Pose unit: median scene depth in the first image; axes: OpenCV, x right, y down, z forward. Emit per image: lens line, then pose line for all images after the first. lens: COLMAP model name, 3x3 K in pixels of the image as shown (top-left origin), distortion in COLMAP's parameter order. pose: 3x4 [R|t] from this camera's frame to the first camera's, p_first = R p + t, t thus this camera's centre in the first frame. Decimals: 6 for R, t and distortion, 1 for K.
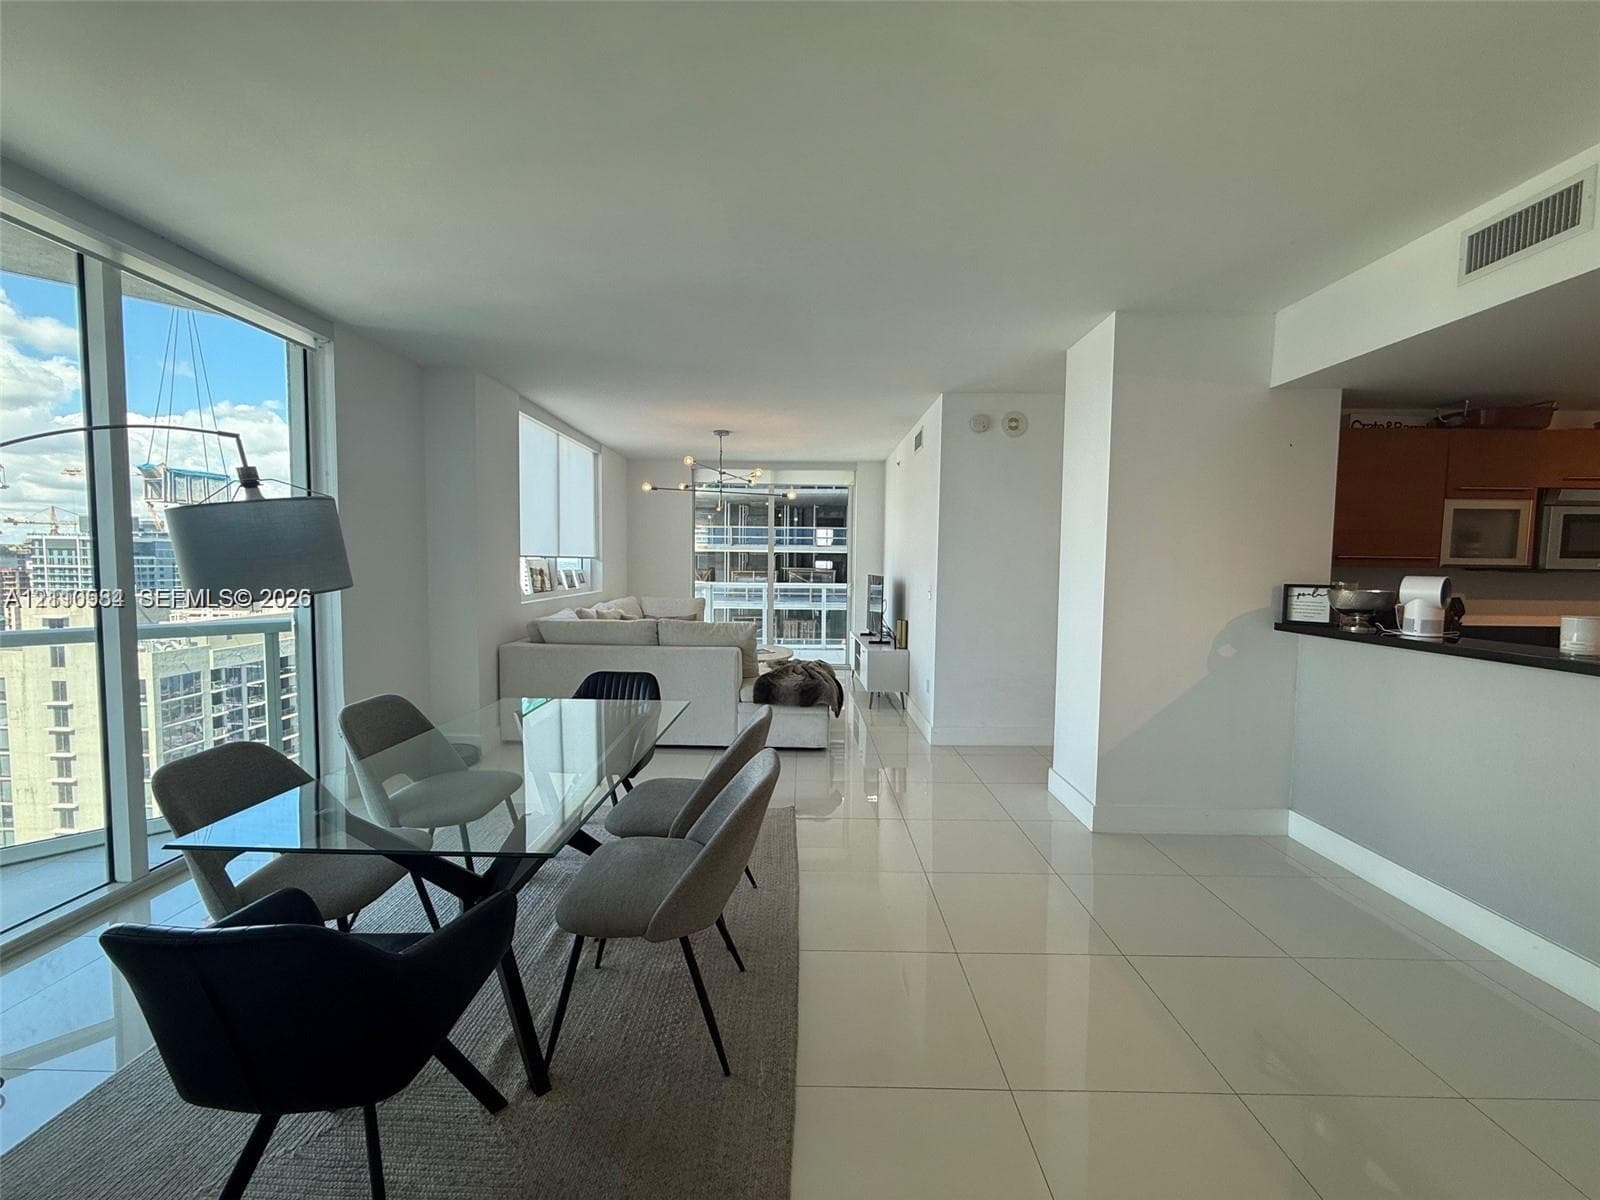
lens RADIAL K [[639.9, 0, 794.7], [0, 639.9, 598.3], [0, 0, 1]] dist [-0.000050, 0.000221]
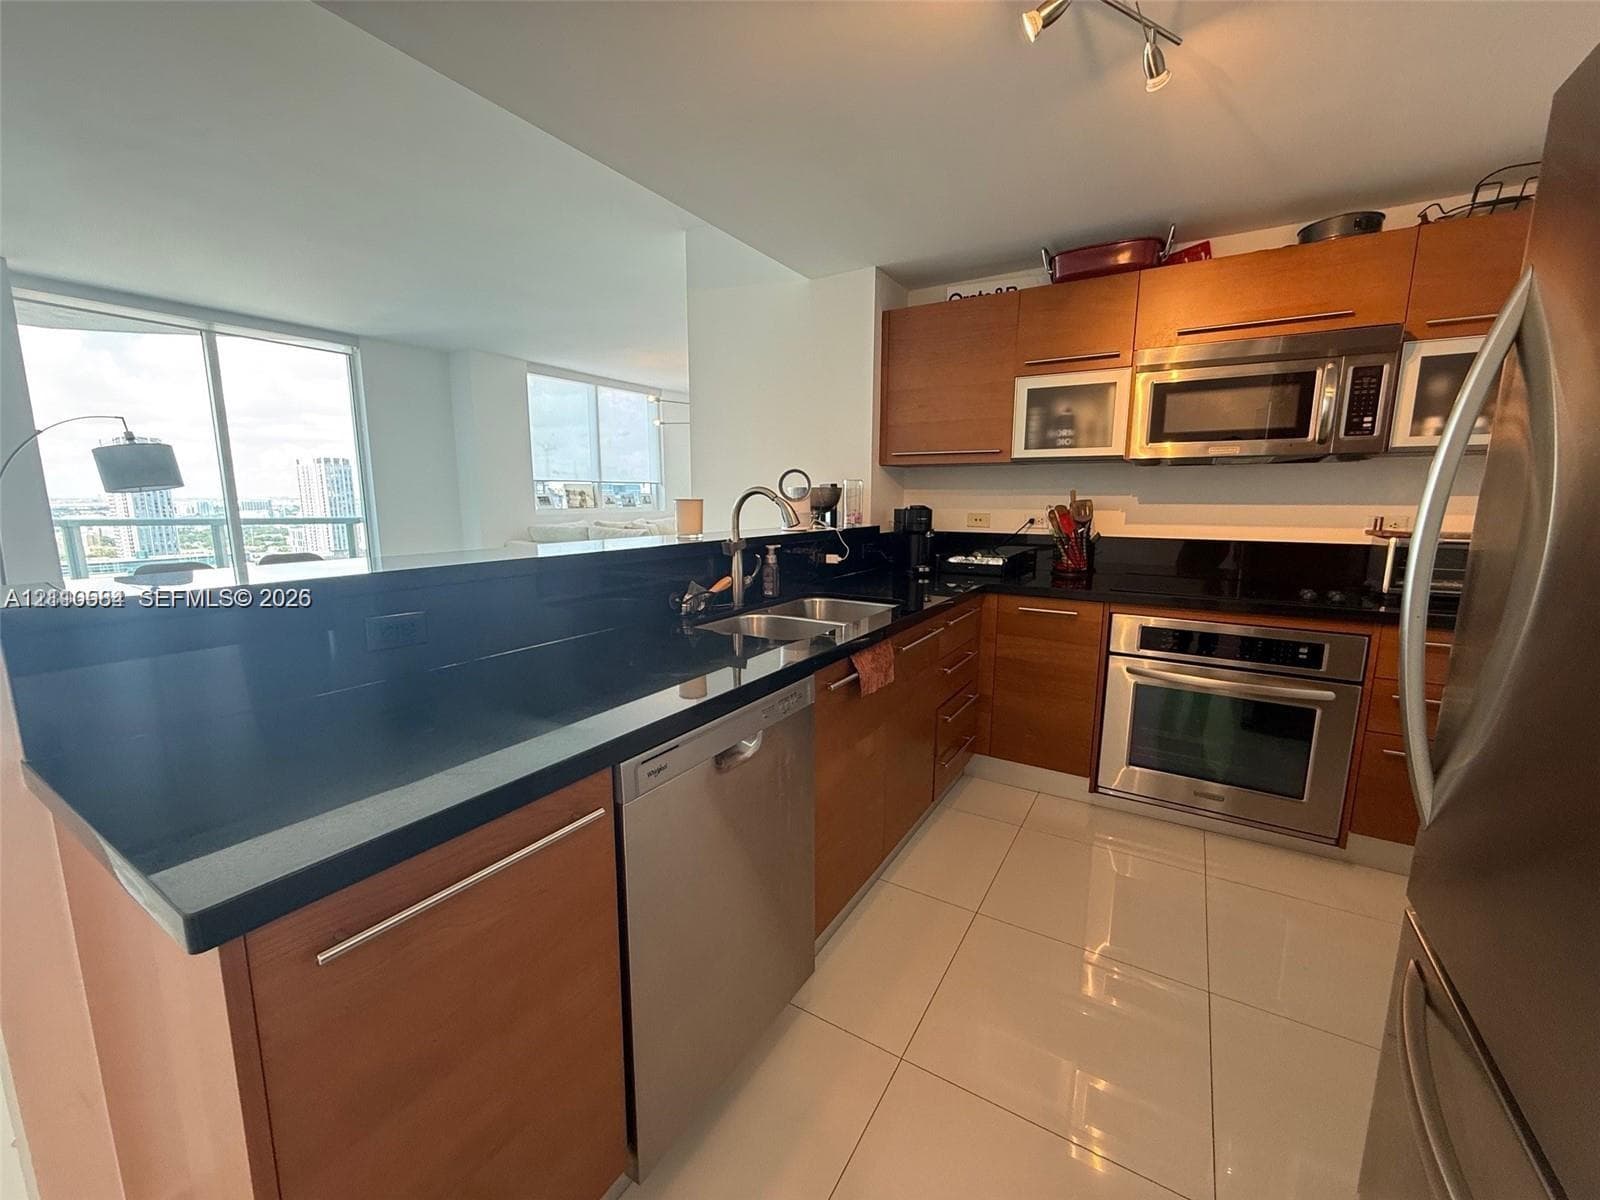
lens RADIAL K [[639.9, 0, 794.7], [0, 639.9, 598.3], [0, 0, 1]] dist [-0.000050, 0.000221]
pose [[0.857714, 0.071955, -0.509067, 0.798871], [-0.020970, 0.994230, 0.105200, 0.031889], [0.513699, -0.079557, 0.854274, 0.077916]]
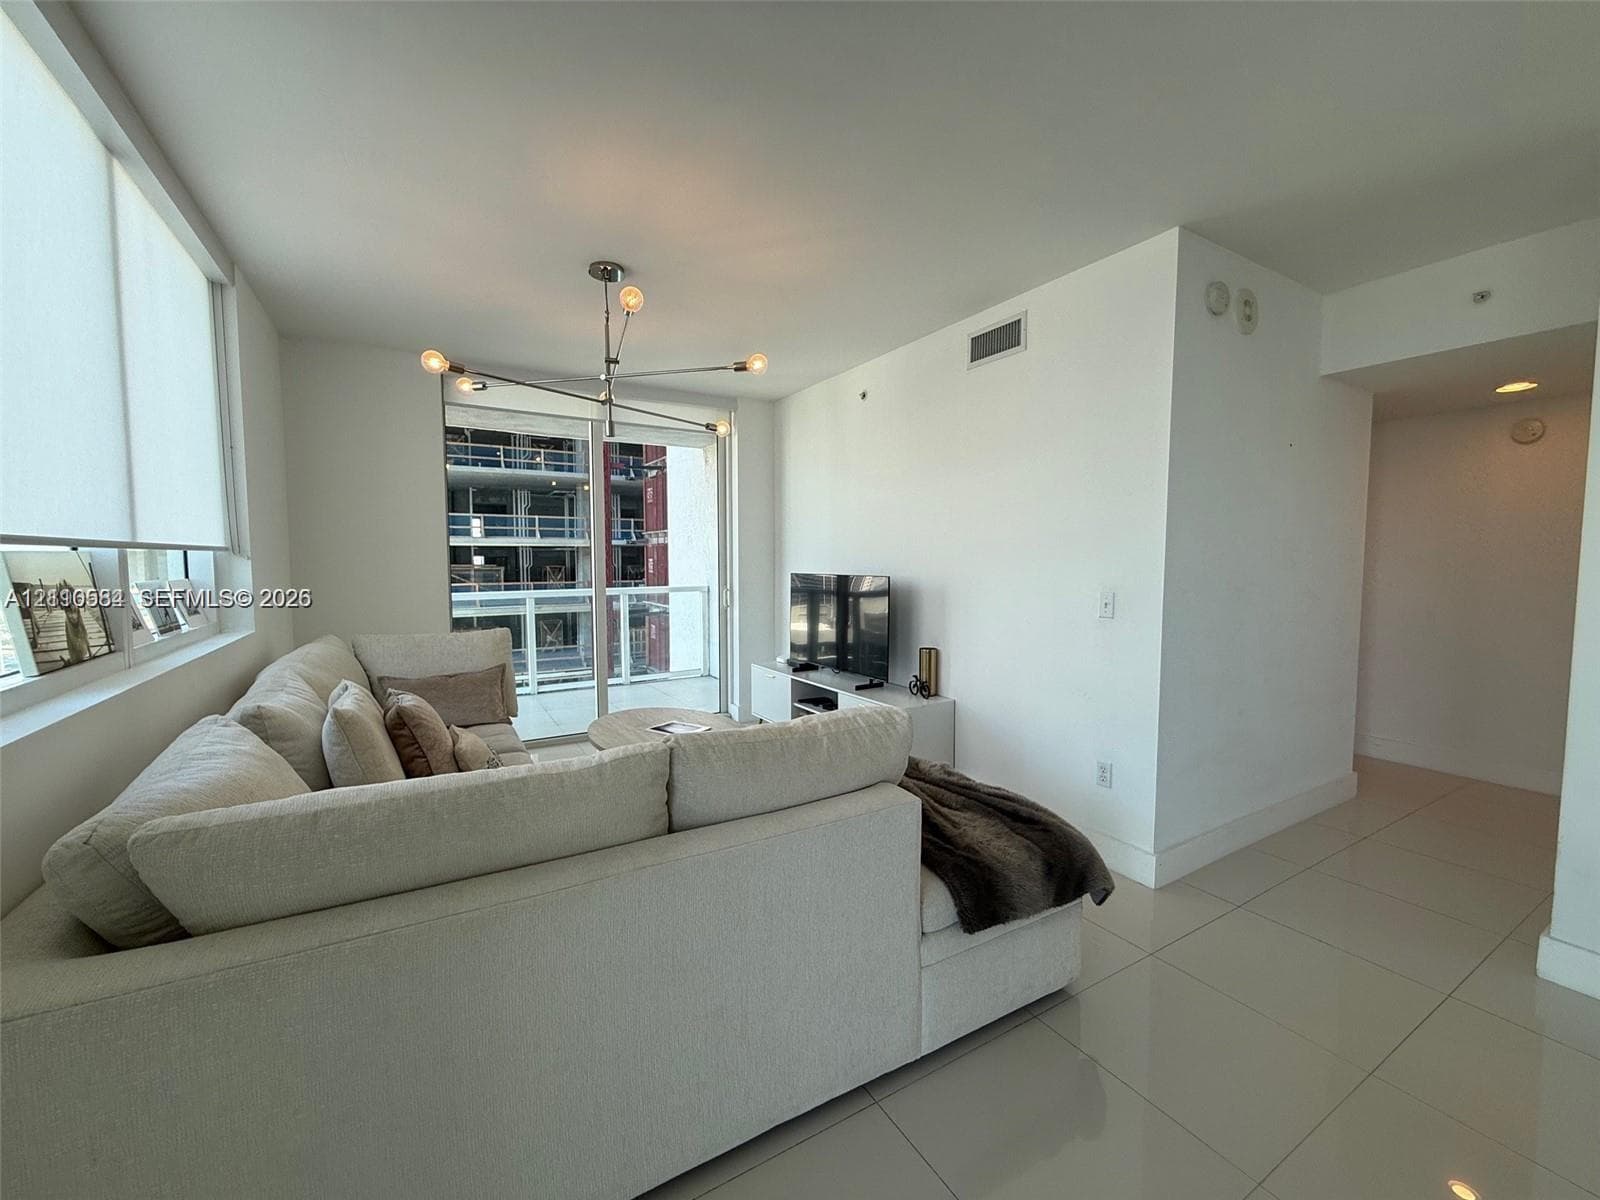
lens RADIAL K [[639.9, 0, 794.7], [0, 639.9, 598.3], [0, 0, 1]] dist [-0.000050, 0.000221]
pose [[0.857346, -0.045348, 0.512740, -0.305431], [0.040126, 0.998969, 0.021257, -0.038363], [-0.513175, 0.002349, 0.858281, 0.677982]]
